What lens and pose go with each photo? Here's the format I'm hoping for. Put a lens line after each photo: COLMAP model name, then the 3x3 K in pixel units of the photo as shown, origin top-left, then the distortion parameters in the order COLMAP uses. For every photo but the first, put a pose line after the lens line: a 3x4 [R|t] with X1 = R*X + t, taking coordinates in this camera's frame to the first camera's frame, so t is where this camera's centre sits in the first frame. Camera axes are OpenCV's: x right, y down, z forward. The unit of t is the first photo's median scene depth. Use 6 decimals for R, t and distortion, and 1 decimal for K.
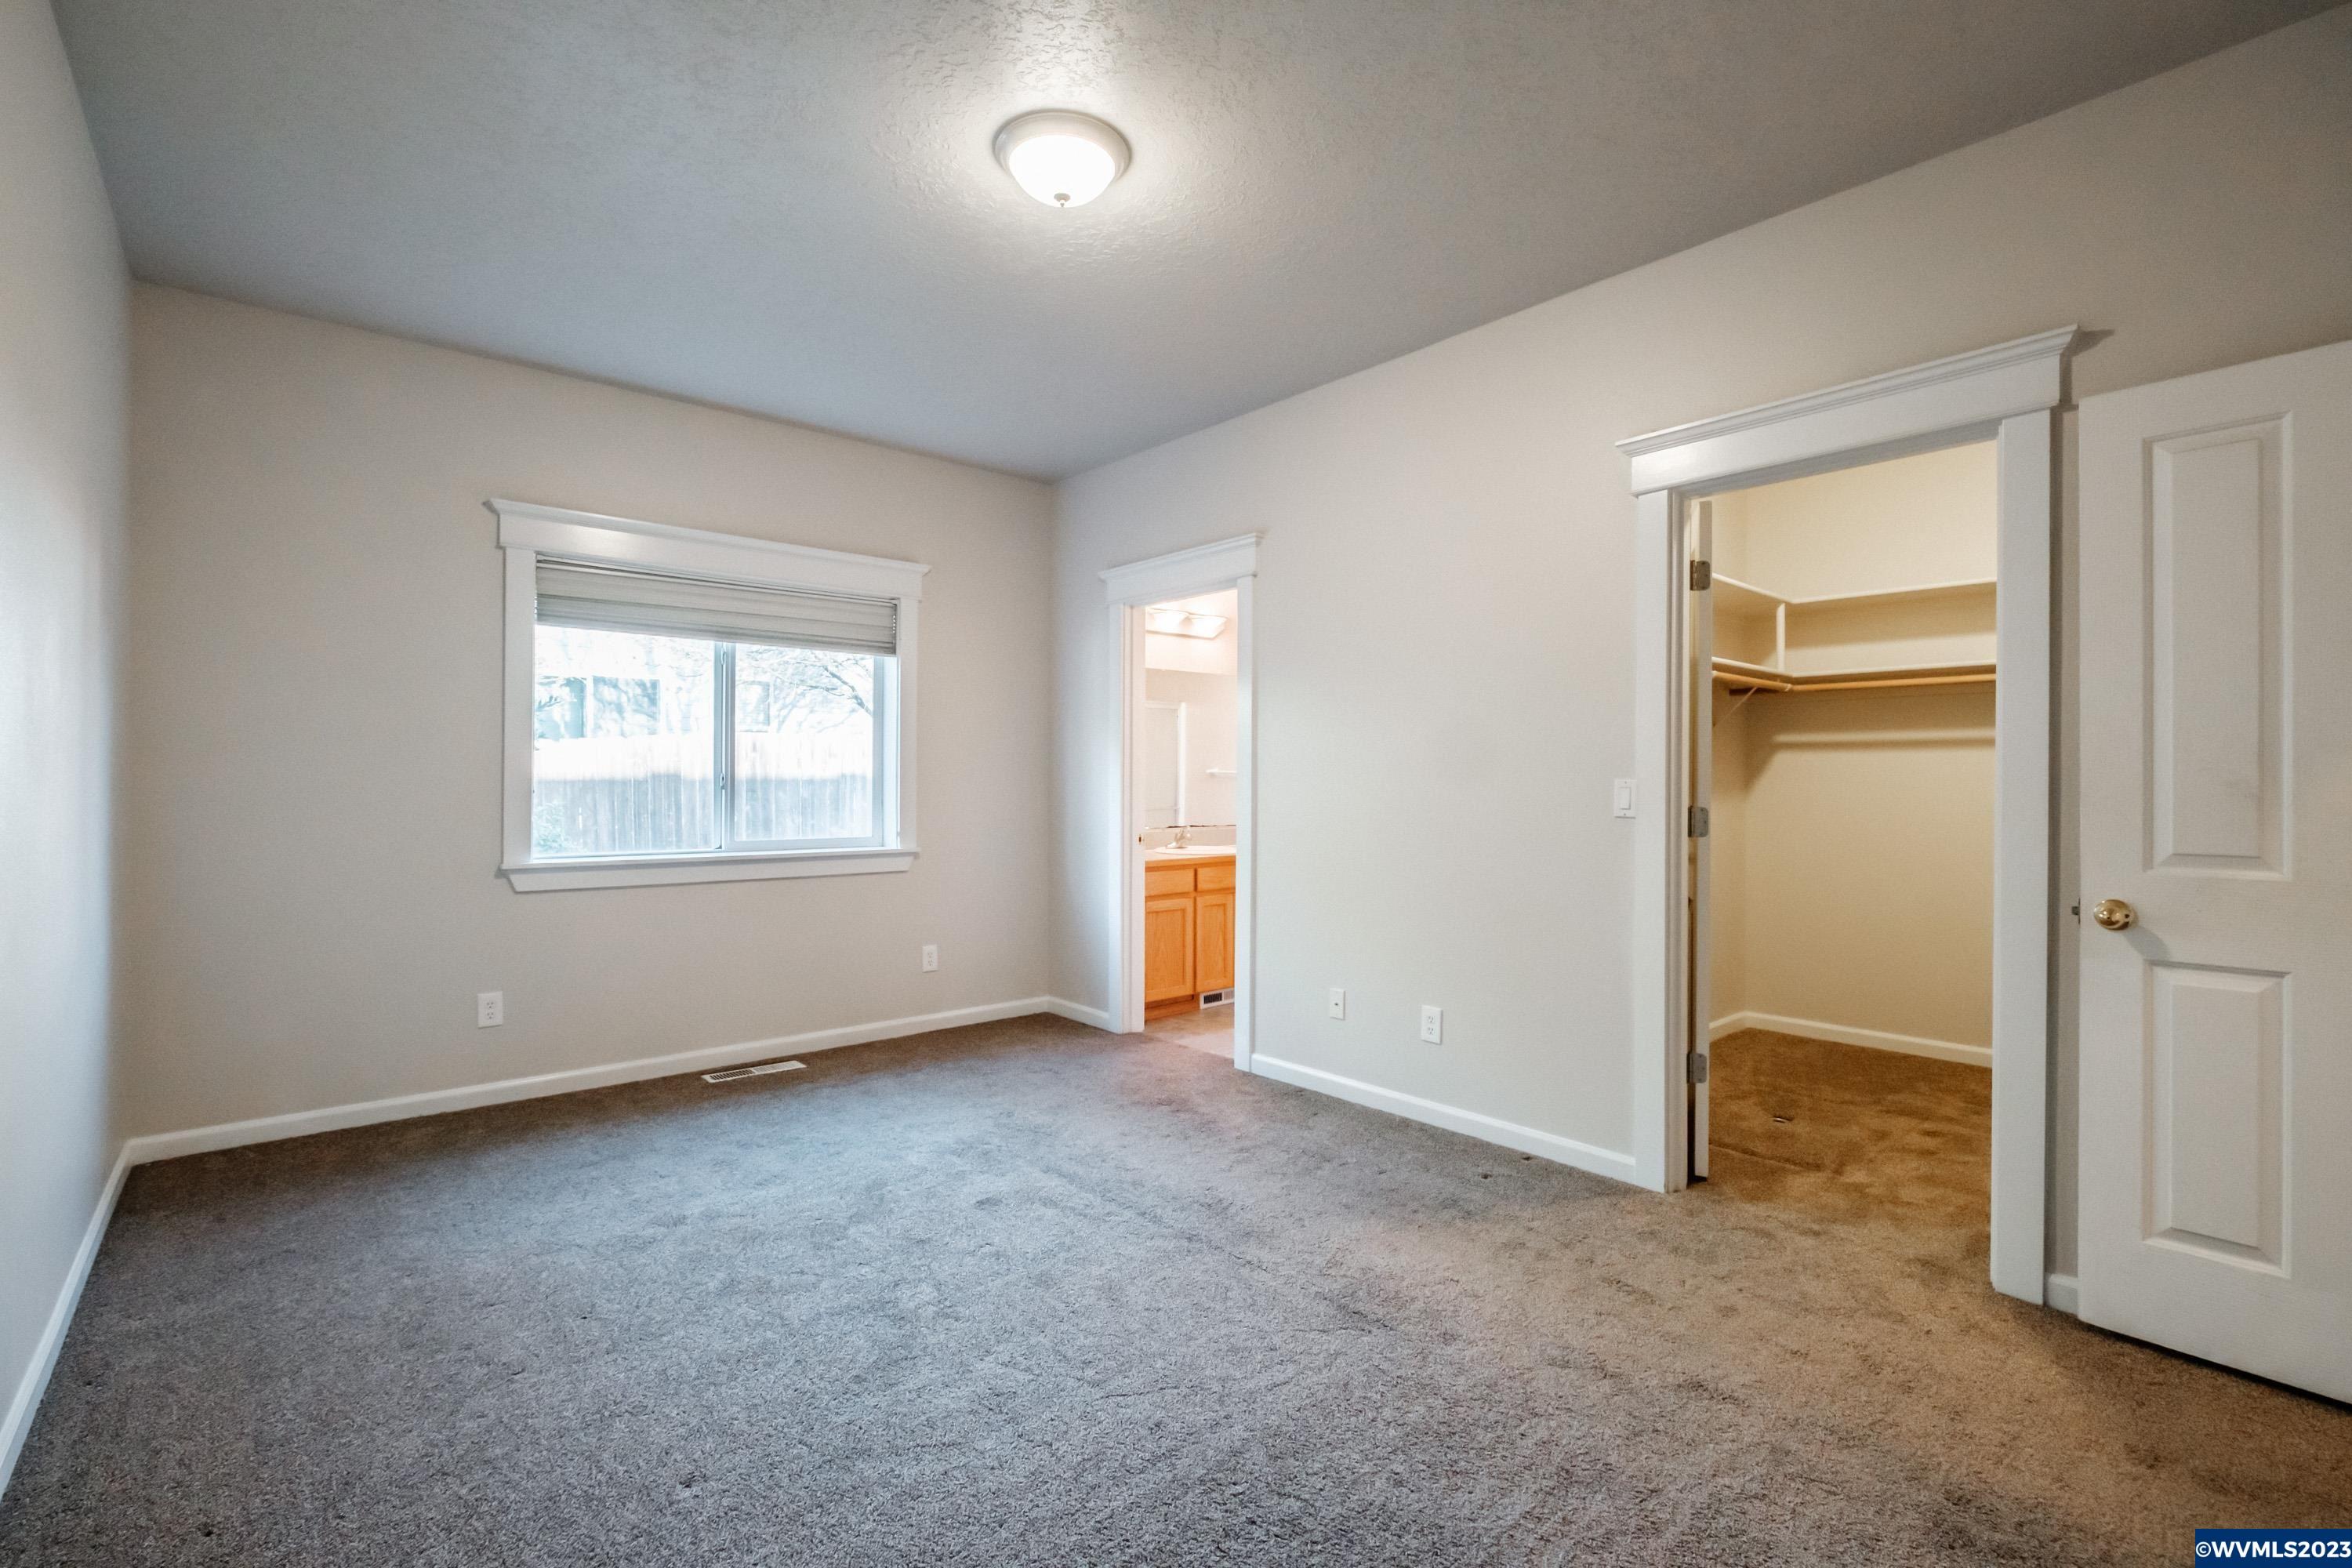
lens RADIAL K [[1052.6, 0, 1176.0], [0, 1052.6, 784.0], [0, 0, 1]] dist [-0.000057, 0.000196]
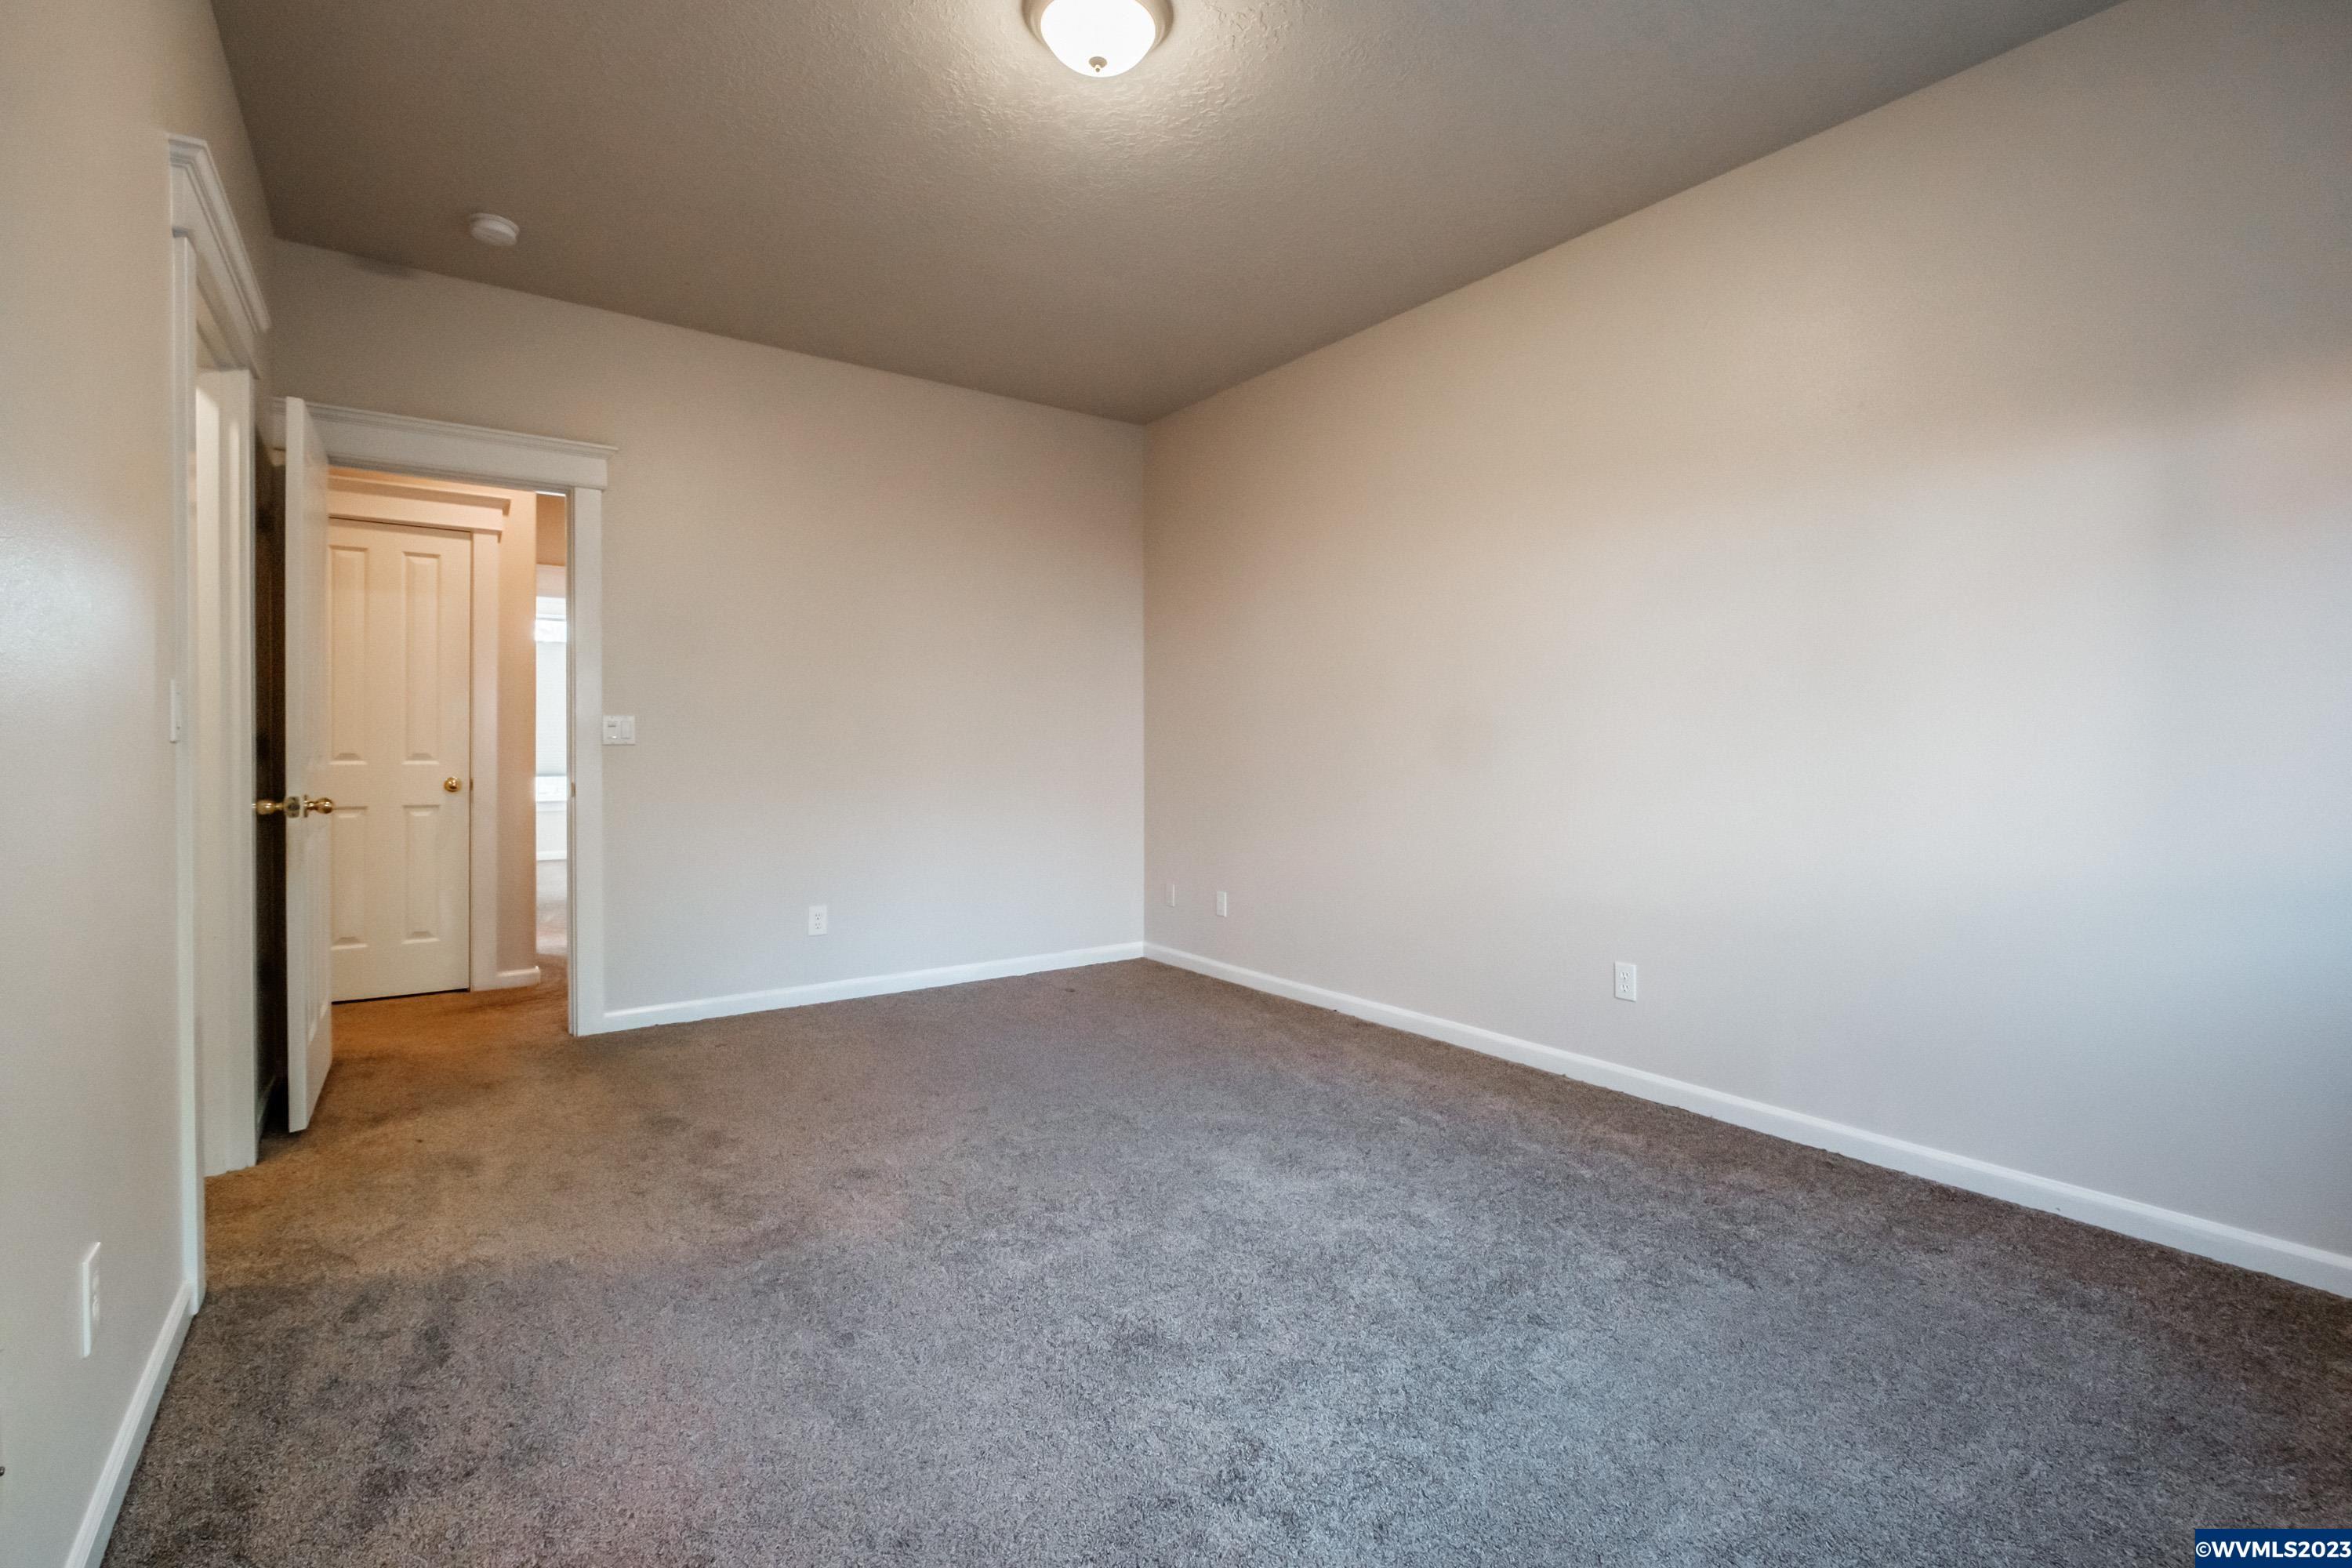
lens RADIAL K [[1050.4, 0, 1175.2], [0, 1050.4, 760.8], [0, 0, 1]] dist [0.000456, 0.000093]
pose [[-0.996353, -0.005921, 0.085121, -0.213197], [-0.004663, 0.999877, 0.014965, 0.030275], [-0.085199, 0.014514, -0.996258, 1.566839]]
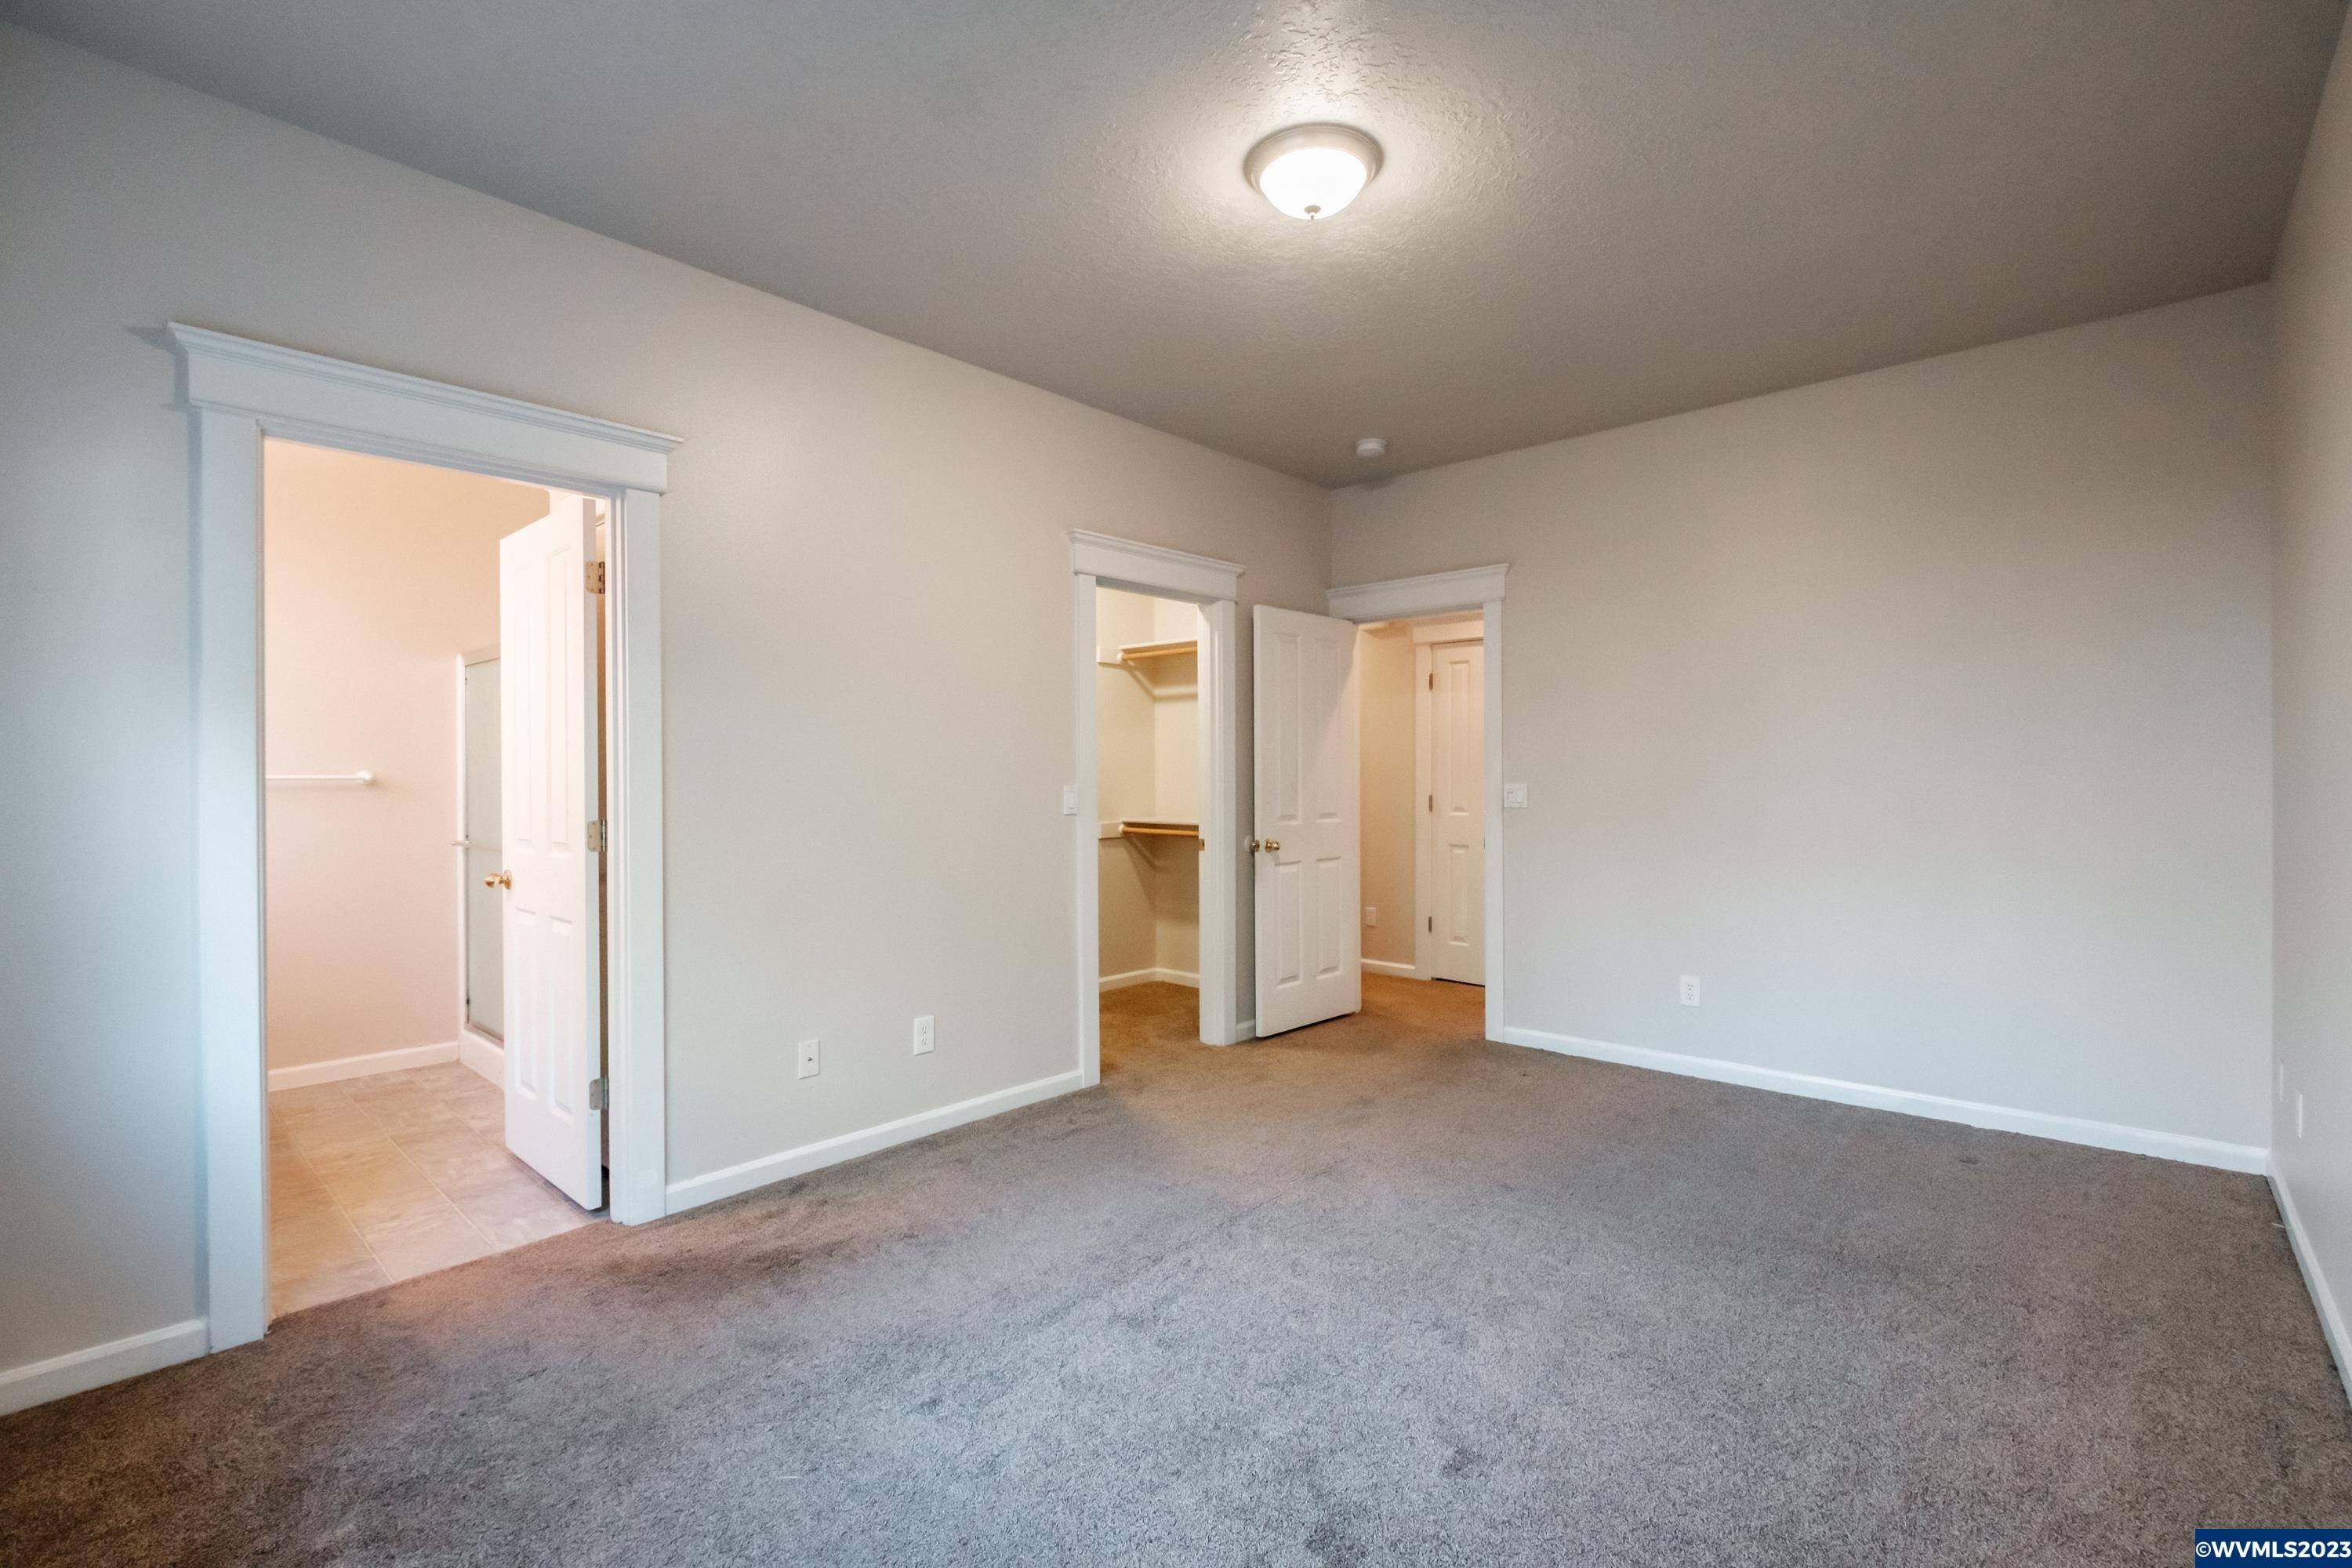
lens RADIAL K [[1052.6, 0, 1176.0], [0, 1052.6, 784.0], [0, 0, 1]] dist [-0.000057, 0.000196]
pose [[-0.114839, -0.011040, 0.993323, -0.894301], [0.006479, 0.999909, 0.011862, -0.021292], [-0.993363, 0.007798, -0.114757, 1.023074]]
